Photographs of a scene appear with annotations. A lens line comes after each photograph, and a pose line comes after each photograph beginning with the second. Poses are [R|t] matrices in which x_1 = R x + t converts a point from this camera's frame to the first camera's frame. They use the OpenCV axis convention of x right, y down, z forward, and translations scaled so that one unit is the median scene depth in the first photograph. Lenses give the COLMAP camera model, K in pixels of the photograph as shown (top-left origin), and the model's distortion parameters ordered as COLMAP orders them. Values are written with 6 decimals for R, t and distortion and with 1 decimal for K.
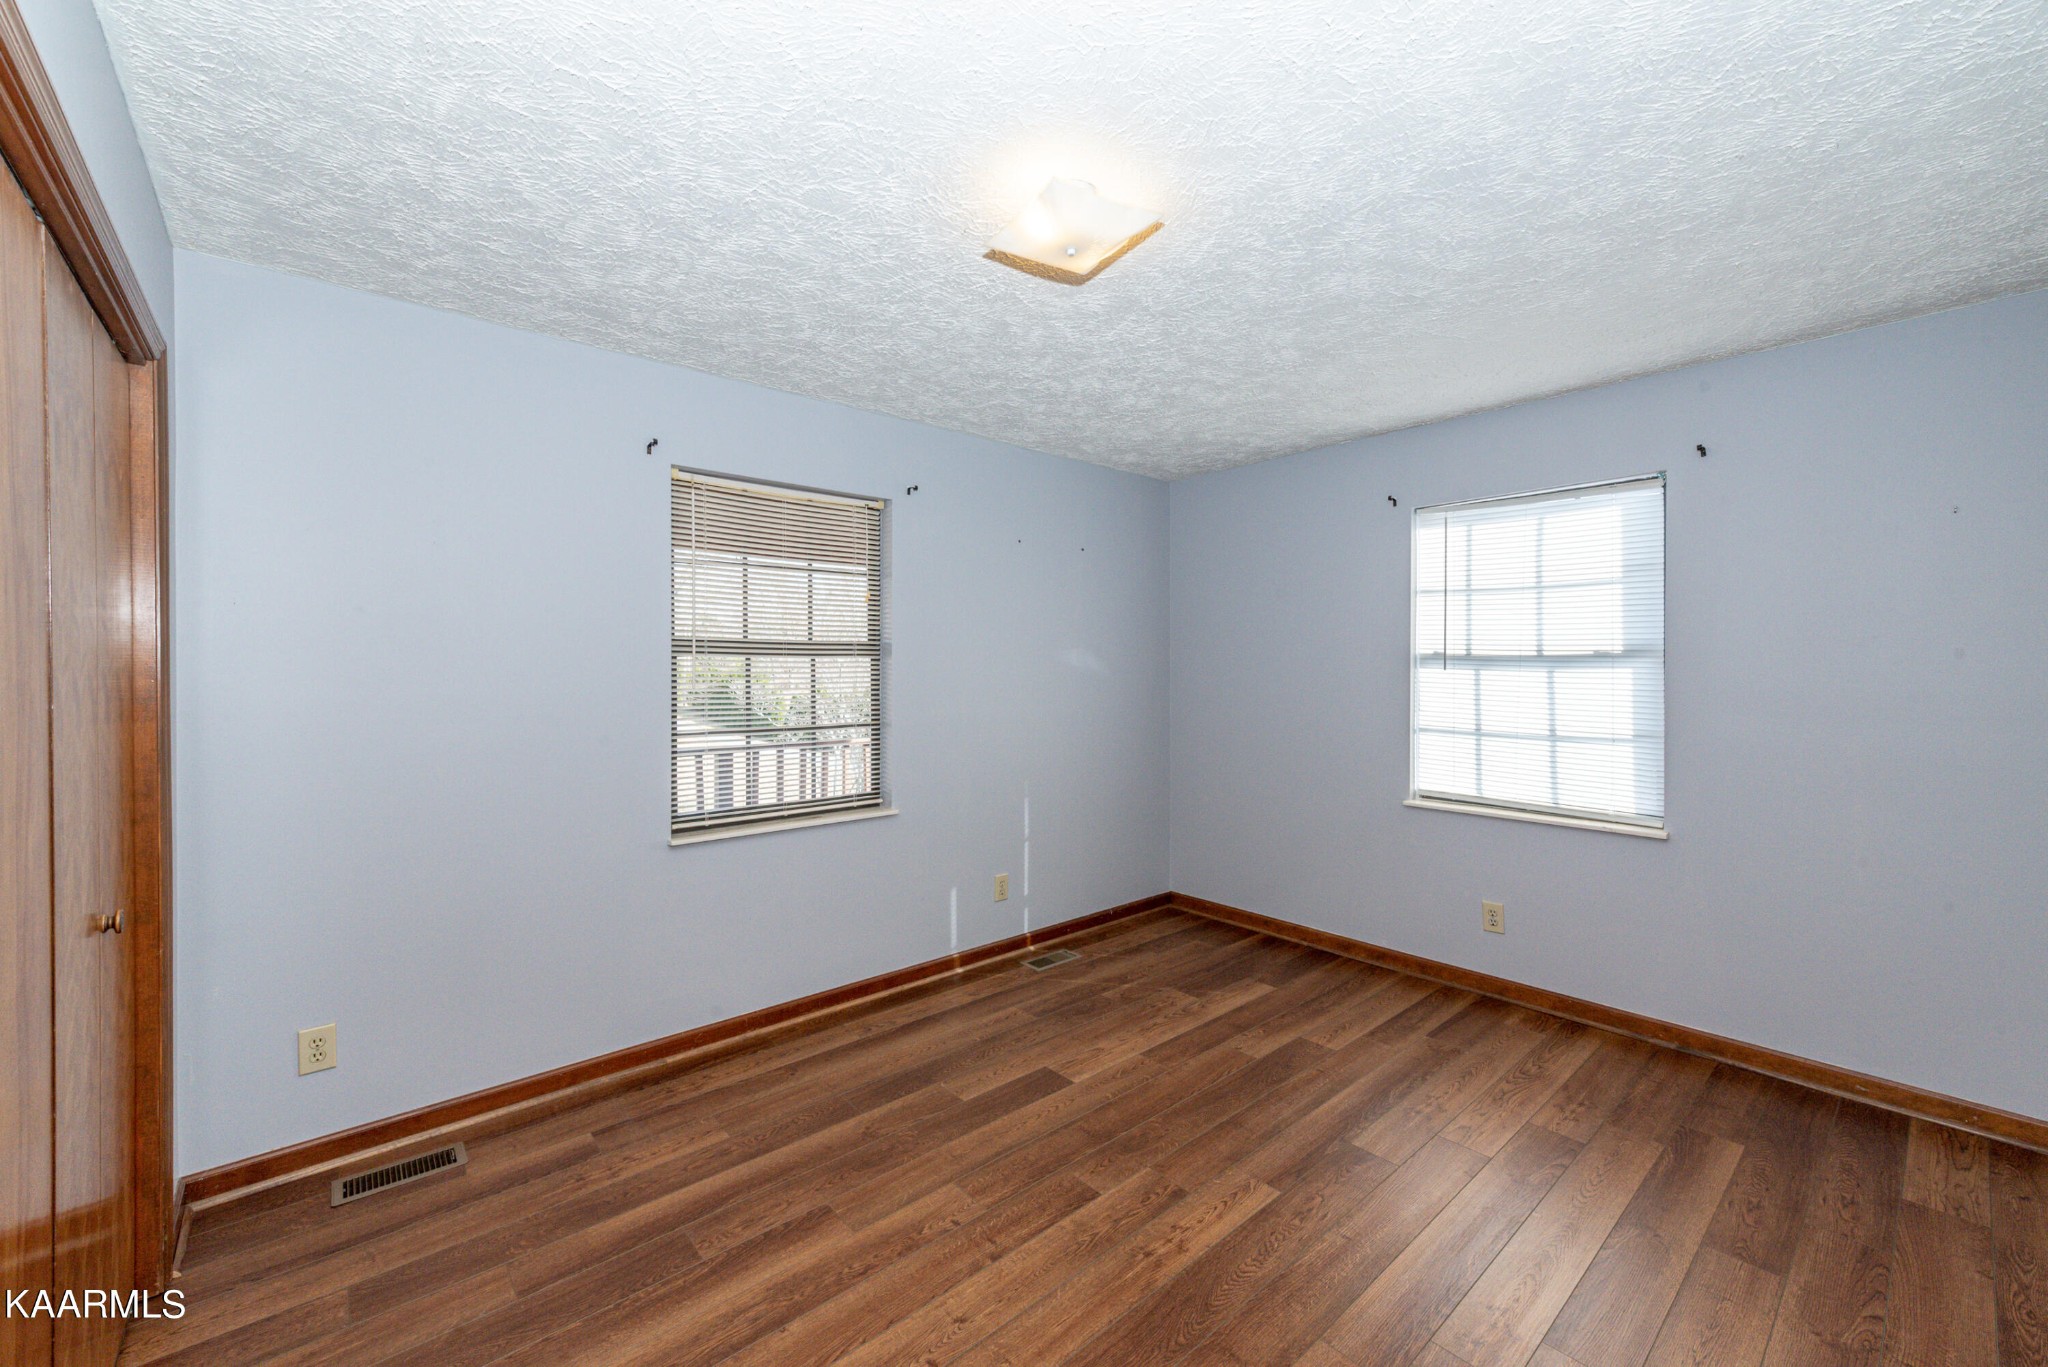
lens RADIAL K [[793.9, 0, 1029.3], [0, 793.9, 674.1], [0, 0, 1]] dist [0.011425, -0.000397]
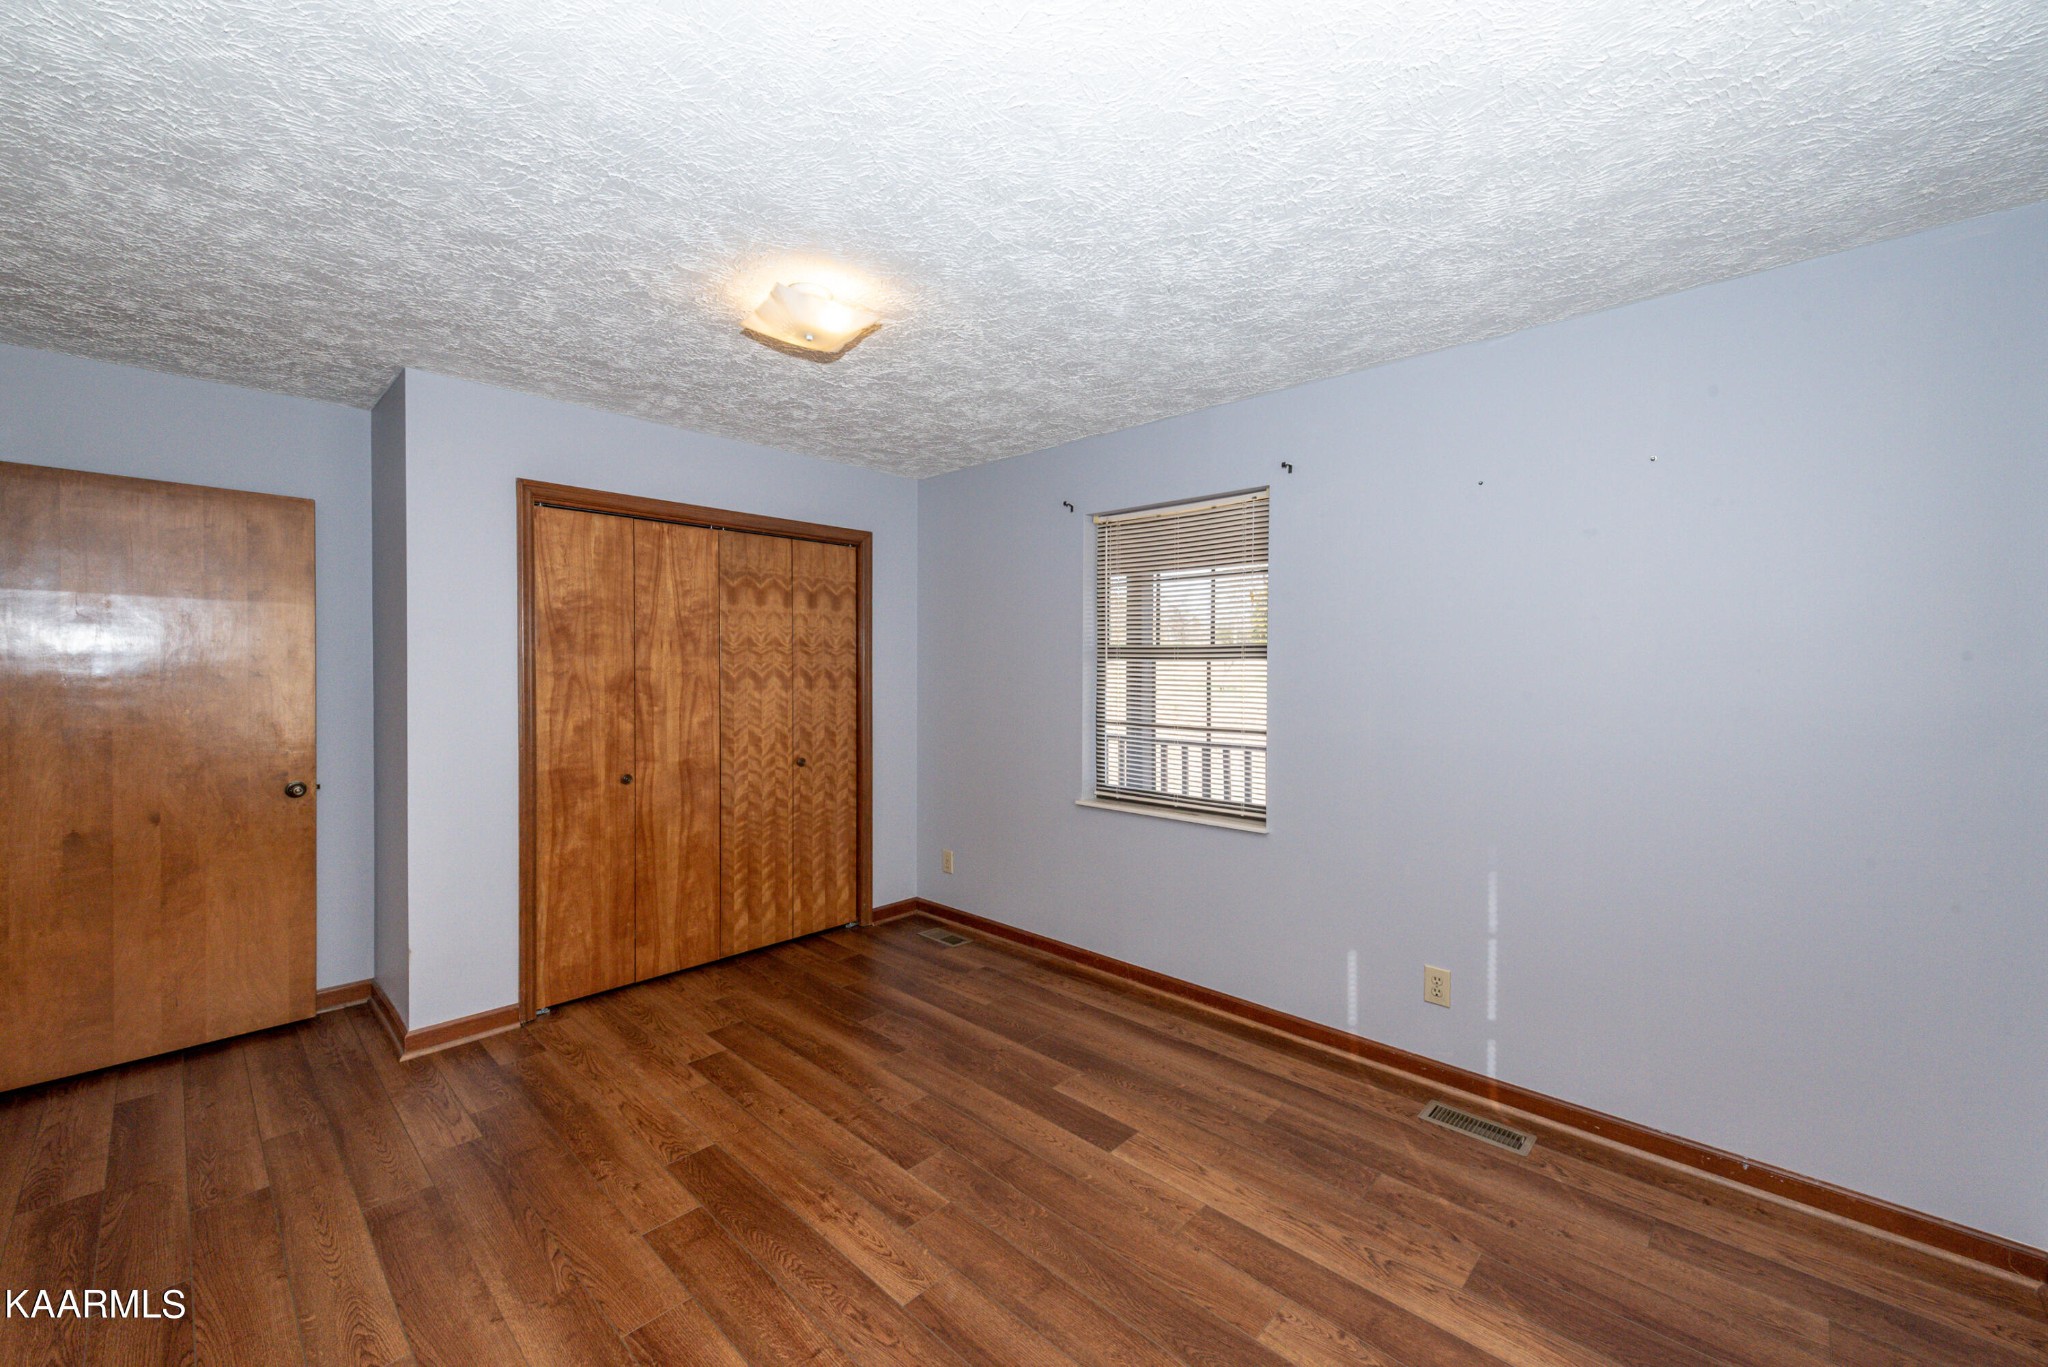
lens RADIAL K [[793.9, 0, 1025.5], [0, 793.9, 678.9], [0, 0, 1]] dist [0.011425, -0.000397]
pose [[0.115752, 0.017141, -0.993130, 0.834052], [-0.013262, 0.999789, 0.015710, -0.012309], [0.993190, 0.011352, 0.115955, 0.746133]]
